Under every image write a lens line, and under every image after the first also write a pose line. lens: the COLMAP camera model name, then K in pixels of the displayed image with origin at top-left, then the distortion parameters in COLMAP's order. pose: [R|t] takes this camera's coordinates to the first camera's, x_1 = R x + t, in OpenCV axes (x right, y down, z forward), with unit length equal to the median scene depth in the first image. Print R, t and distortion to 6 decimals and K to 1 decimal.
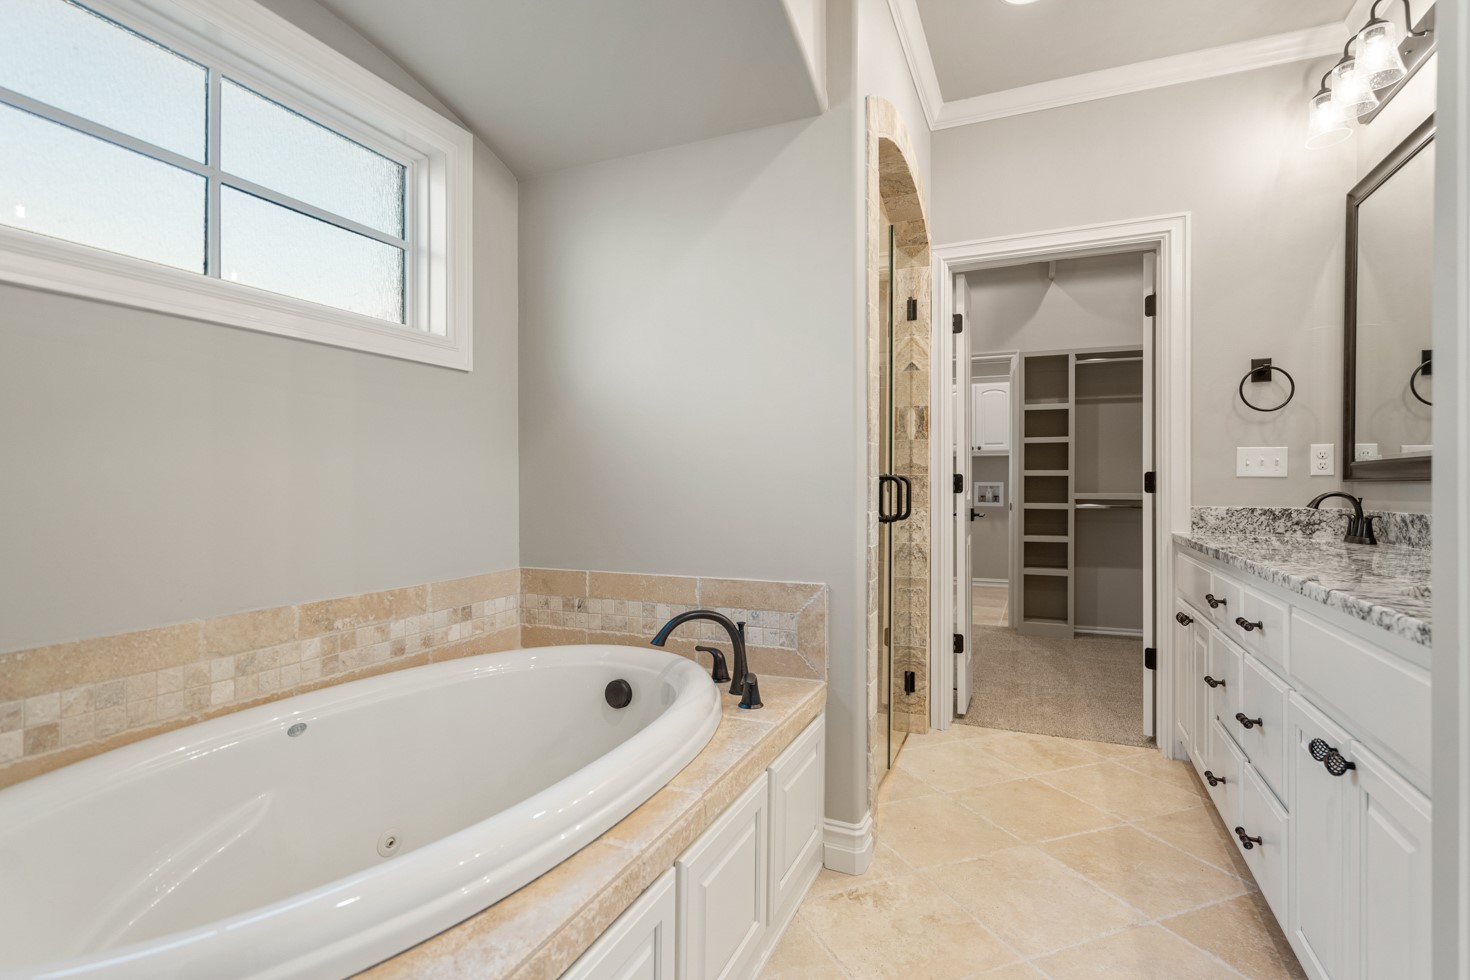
lens RADIAL K [[756.2, 0, 736.5], [0, 756.2, 494.0], [0, 0, 1]] dist [0.004145, 0.000105]
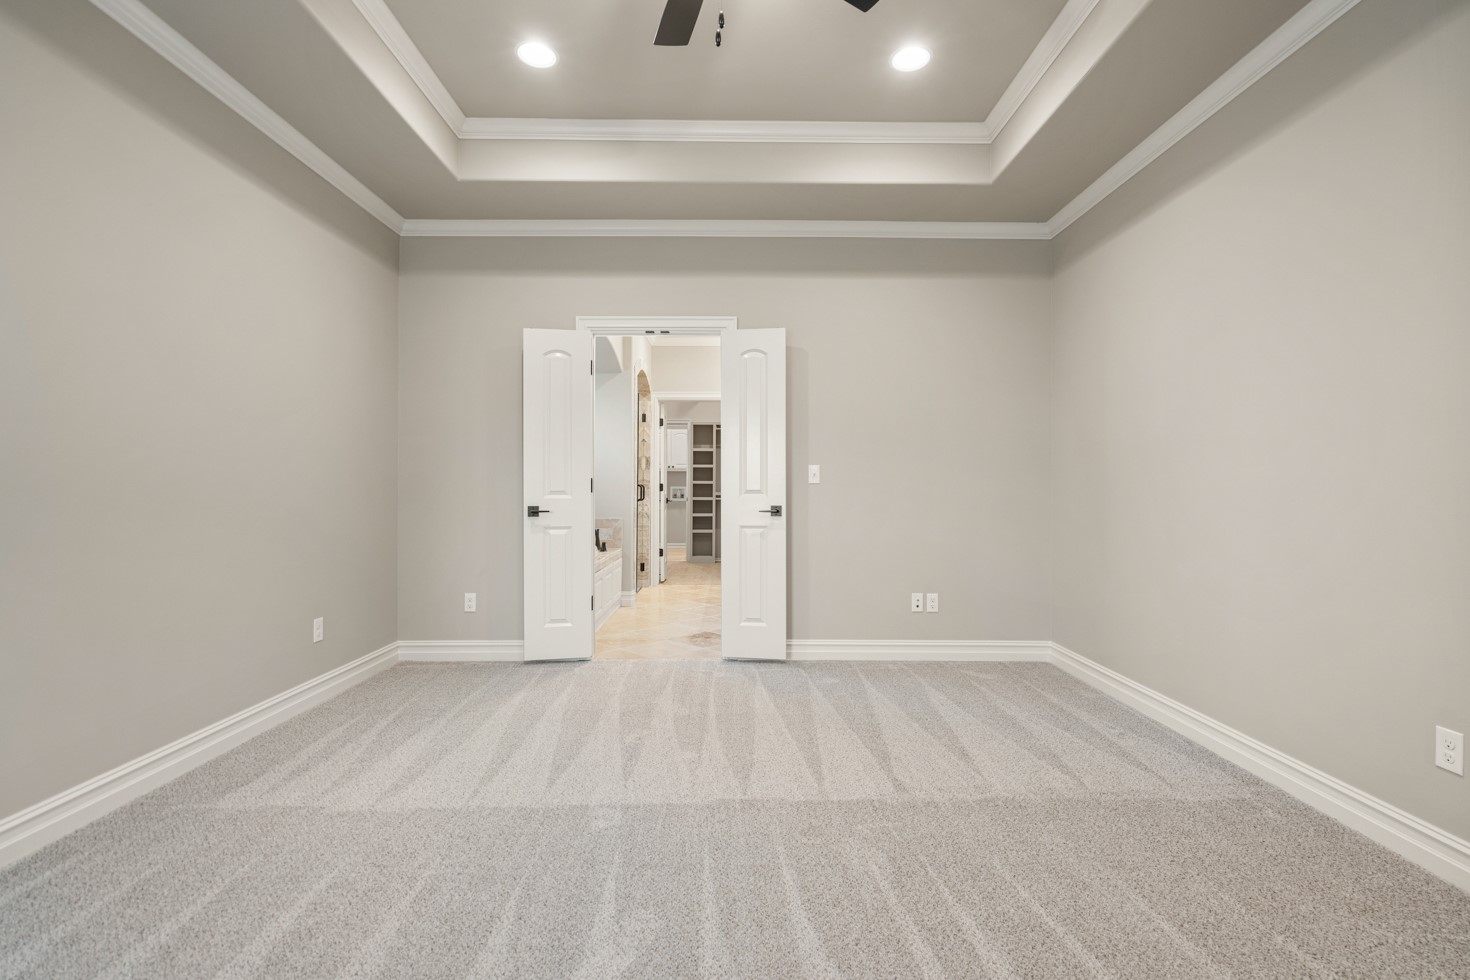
lens RADIAL K [[675.7, 0, 736.6], [0, 675.7, 492.7], [0, 0, 1]] dist [-0.004380, 0.003124]
pose [[0.921061, 0.005413, 0.389381, -0.338020], [-0.003850, 0.999981, -0.004794, 0.013472], [-0.389399, 0.002916, 0.921064, -1.120431]]
